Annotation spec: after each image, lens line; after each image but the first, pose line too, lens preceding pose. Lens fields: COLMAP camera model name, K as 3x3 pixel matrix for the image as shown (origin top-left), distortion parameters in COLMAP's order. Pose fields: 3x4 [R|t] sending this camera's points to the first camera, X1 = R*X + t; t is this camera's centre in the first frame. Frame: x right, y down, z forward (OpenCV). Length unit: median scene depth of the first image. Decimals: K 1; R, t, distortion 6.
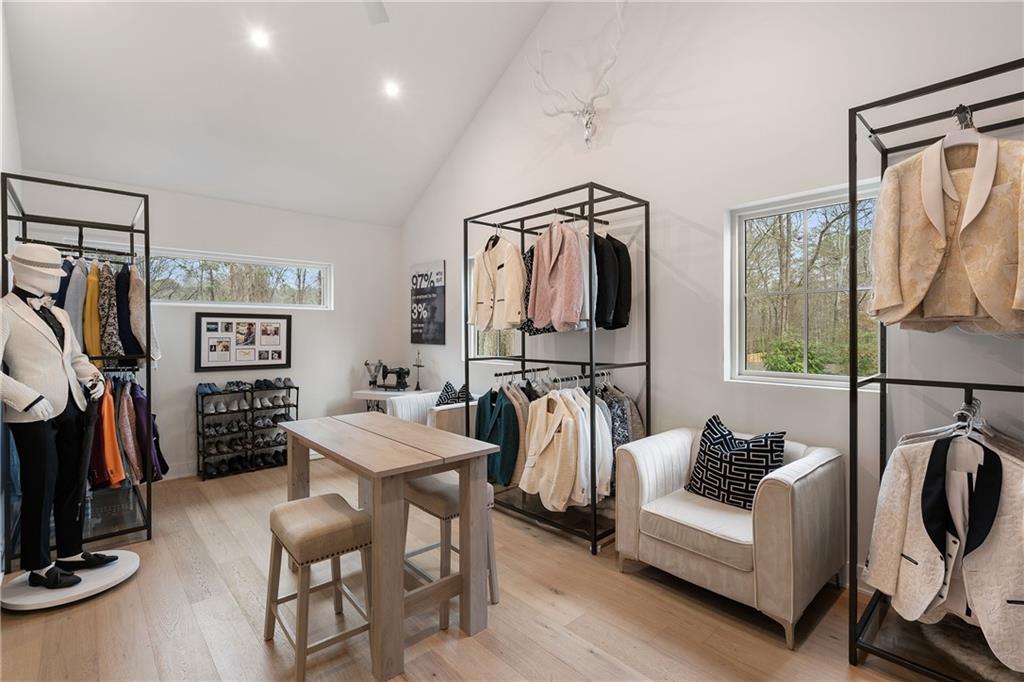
lens RADIAL K [[470.3, 0, 513.6], [0, 470.3, 333.9], [0, 0, 1]] dist [-0.002889, -0.000312]
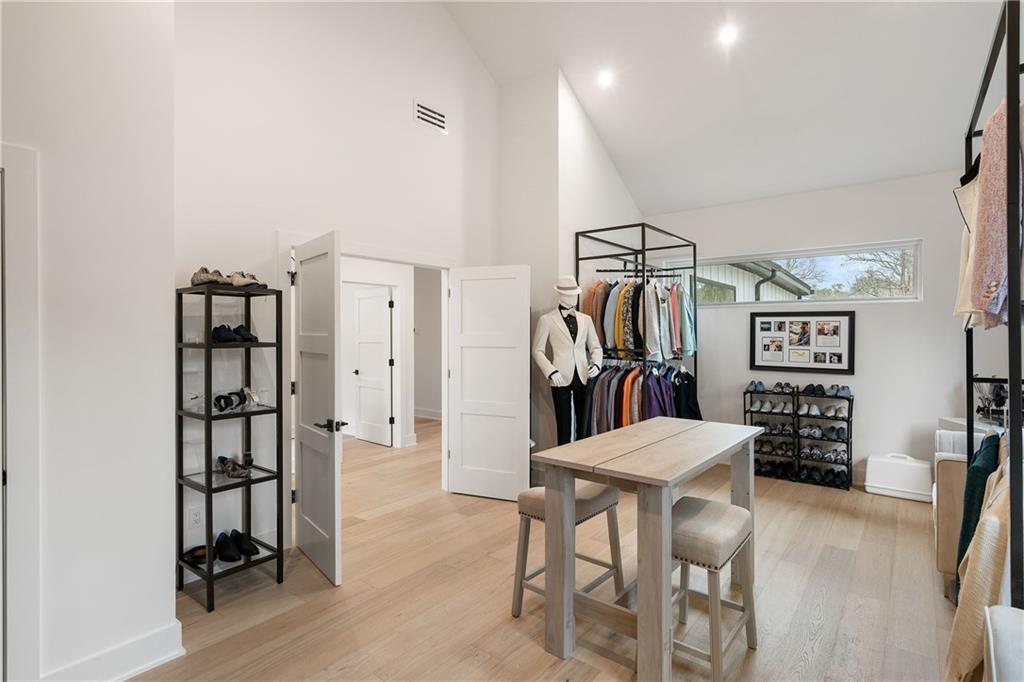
lens RADIAL K [[508.5, 0, 512.0], [0, 508.5, 341.0], [0, 0, 1]] dist [-0.001168, 0.000435]
pose [[0.148296, 0.017292, -0.988792, 0.347266], [-0.004640, 0.999848, 0.016789, 0.000612], [0.988932, 0.002099, 0.148354, 0.296035]]
